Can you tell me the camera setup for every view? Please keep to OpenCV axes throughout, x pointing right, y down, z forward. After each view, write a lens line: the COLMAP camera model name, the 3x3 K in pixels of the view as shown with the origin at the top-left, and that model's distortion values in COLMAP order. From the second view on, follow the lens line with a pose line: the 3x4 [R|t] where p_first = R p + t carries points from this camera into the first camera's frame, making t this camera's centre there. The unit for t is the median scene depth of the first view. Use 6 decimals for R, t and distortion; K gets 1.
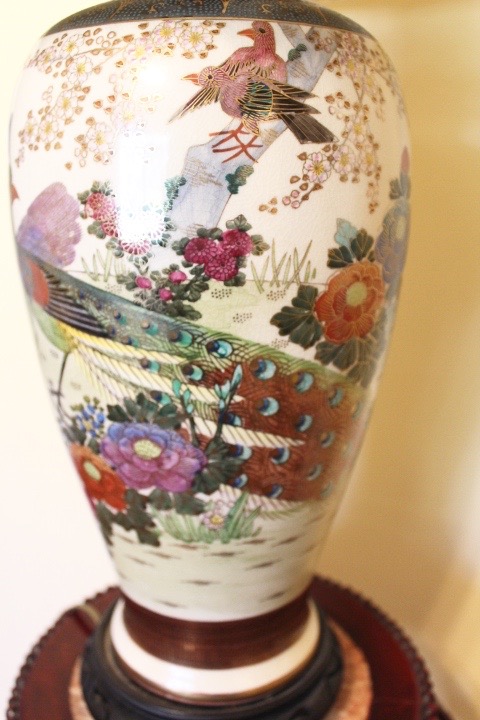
lens RADIAL K [[681.5, 0, 247.1], [0, 681.5, 363.3], [0, 0, 1]] dist [-0.114864, 0.000000]
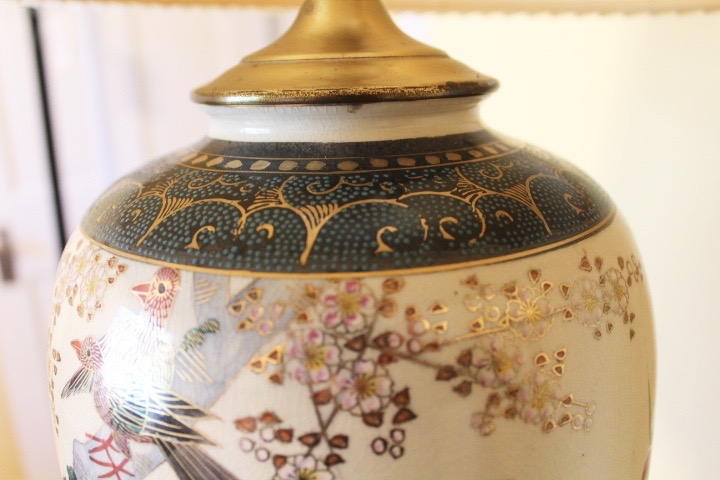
lens RADIAL K [[681.5, 0, 337.3], [0, 681.5, 245.0], [0, 0, 1]] dist [-0.114864, 0.000000]
pose [[0.705059, 0.159526, -0.690973, 0.515776], [-0.172435, 0.983692, 0.051156, -0.561065], [0.687865, 0.083080, 0.721068, 0.621745]]
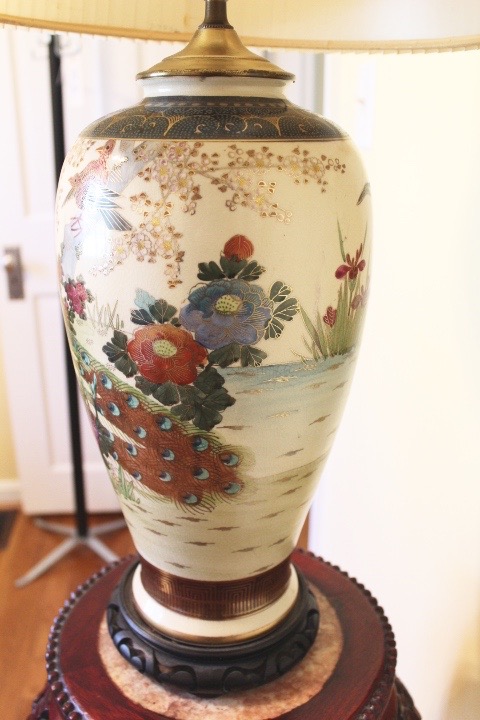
lens RADIAL K [[681.5, 0, 234.7], [0, 681.5, 361.5], [0, 0, 1]] dist [-0.114864, 0.000000]
pose [[0.578830, 0.277407, -0.766812, 1.311629], [-0.248349, 0.955655, 0.158257, -0.336842], [0.776710, 0.098833, 0.622056, 0.341947]]
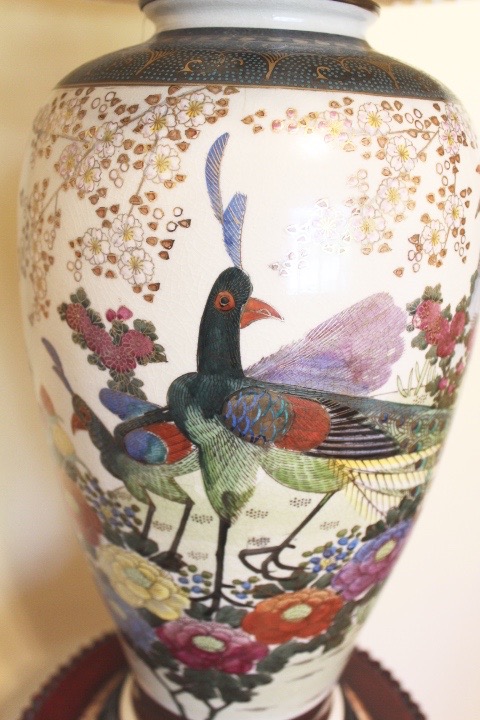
lens RADIAL K [[681.5, 0, 226.2], [0, 681.5, 363.0], [0, 0, 1]] dist [-0.114864, 0.000000]
pose [[0.552230, -0.266099, 0.790084, -1.043327], [0.215159, 0.961079, 0.173304, -0.370173], [-0.805449, 0.074290, 0.587990, 0.682704]]
